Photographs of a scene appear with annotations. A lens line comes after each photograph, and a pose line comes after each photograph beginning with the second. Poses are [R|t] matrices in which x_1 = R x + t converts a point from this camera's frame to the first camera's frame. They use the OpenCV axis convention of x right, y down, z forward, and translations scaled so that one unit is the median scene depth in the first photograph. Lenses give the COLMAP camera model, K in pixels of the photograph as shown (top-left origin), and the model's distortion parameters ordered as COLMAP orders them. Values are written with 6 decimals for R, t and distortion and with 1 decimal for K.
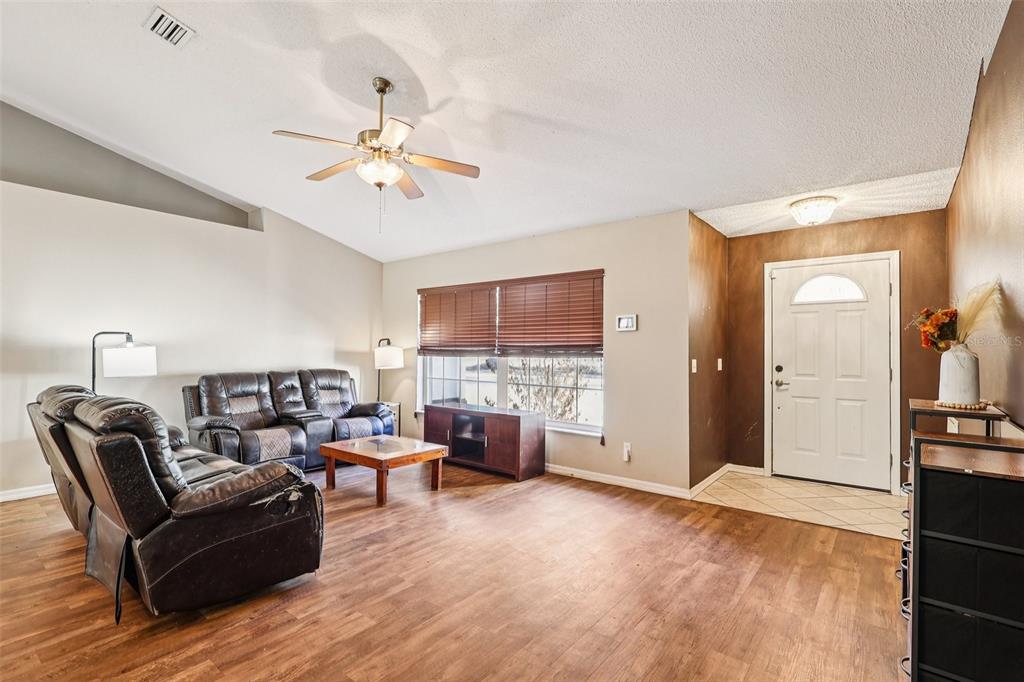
lens RADIAL K [[475.6, 0, 512.0], [0, 475.6, 341.0], [0, 0, 1]] dist [0.000491, 0.000186]
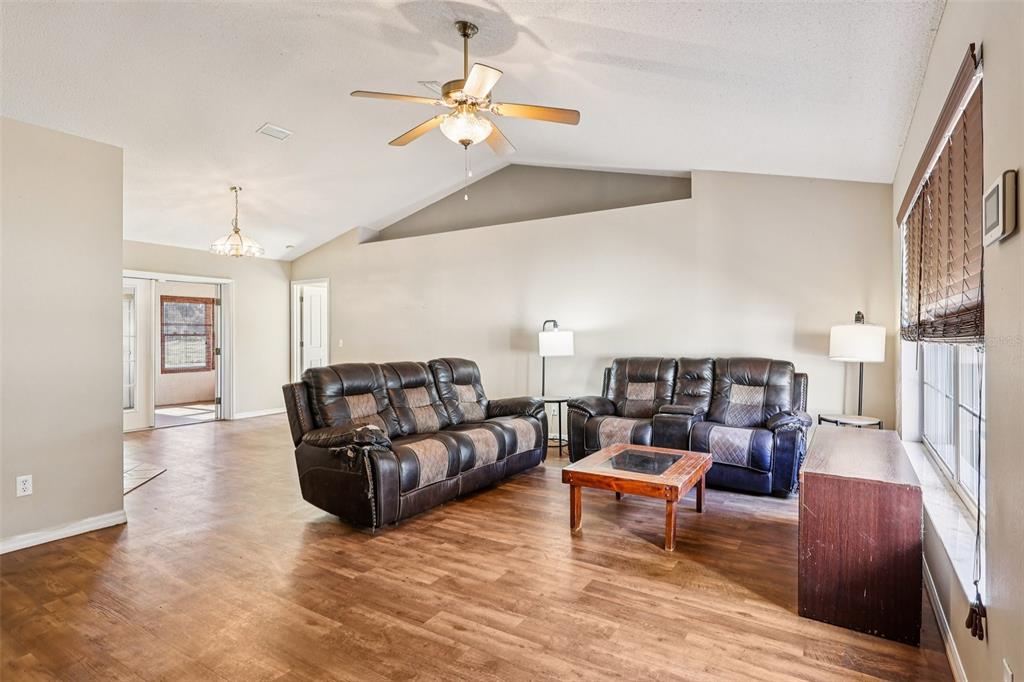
lens RADIAL K [[529.1, 0, 512.0], [0, 529.1, 341.0], [0, 0, 1]] dist [0.003063, 0.000446]
pose [[0.111223, 0.009484, -0.993750, 0.619428], [0.029654, 0.999478, 0.012858, 0.016889], [0.993353, -0.030899, 0.110884, 0.839084]]
